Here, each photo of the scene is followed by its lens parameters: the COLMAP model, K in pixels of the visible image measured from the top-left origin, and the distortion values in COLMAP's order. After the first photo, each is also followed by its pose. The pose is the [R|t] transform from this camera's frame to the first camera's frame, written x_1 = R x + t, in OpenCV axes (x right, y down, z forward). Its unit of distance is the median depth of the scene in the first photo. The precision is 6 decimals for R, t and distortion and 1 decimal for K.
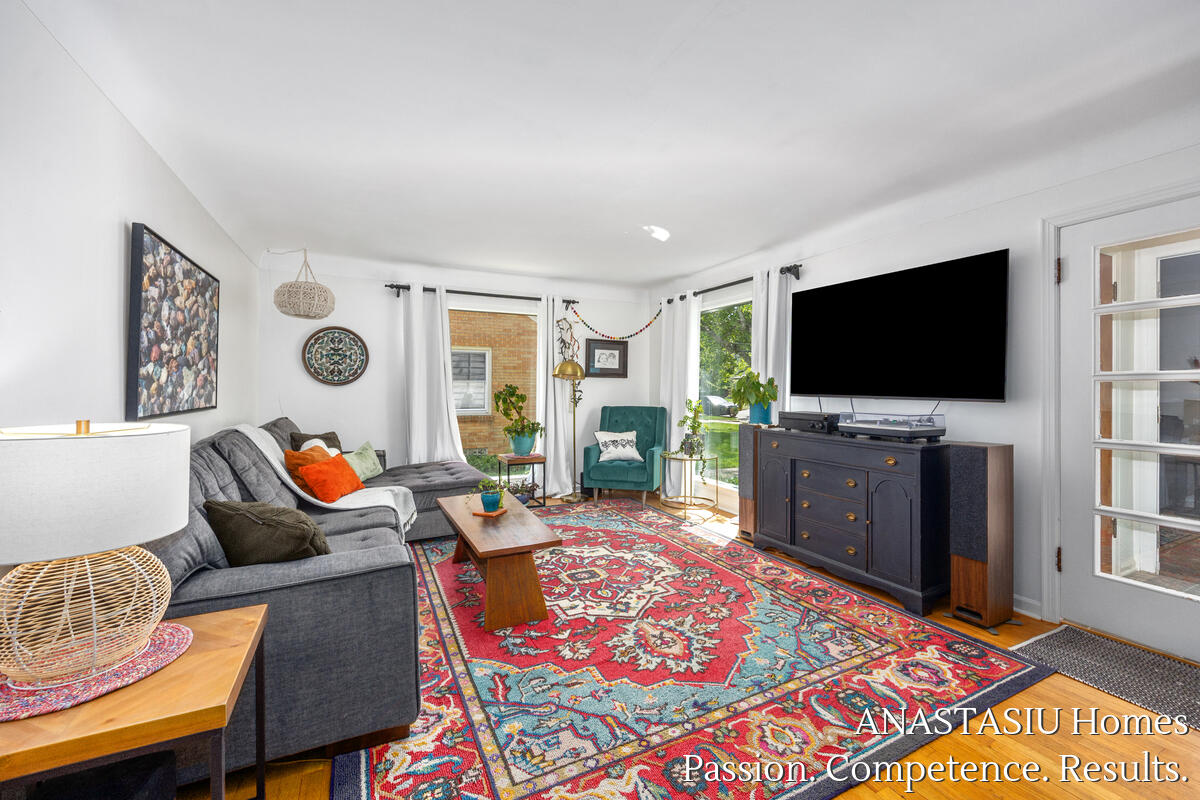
lens RADIAL K [[483.2, 0, 600.6], [0, 483.2, 391.7], [0, 0, 1]] dist [0.000666, -0.000072]
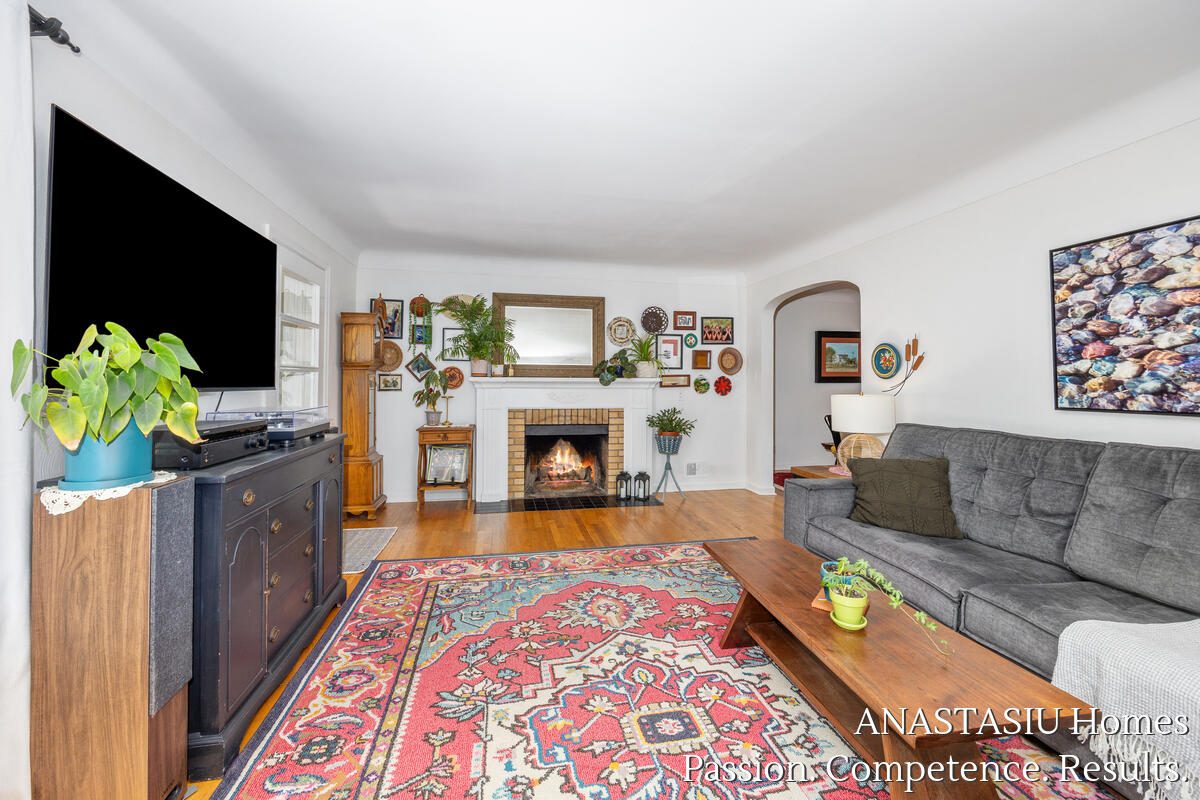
lens RADIAL K [[483.2, 0, 600.6], [0, 483.2, 391.7], [0, 0, 1]] dist [0.000666, -0.000072]
pose [[-0.966958, -0.013412, 0.254584, -0.112222], [-0.005316, 0.999459, 0.032464, -0.011683], [-0.254882, 0.030038, -0.966505, 1.809861]]
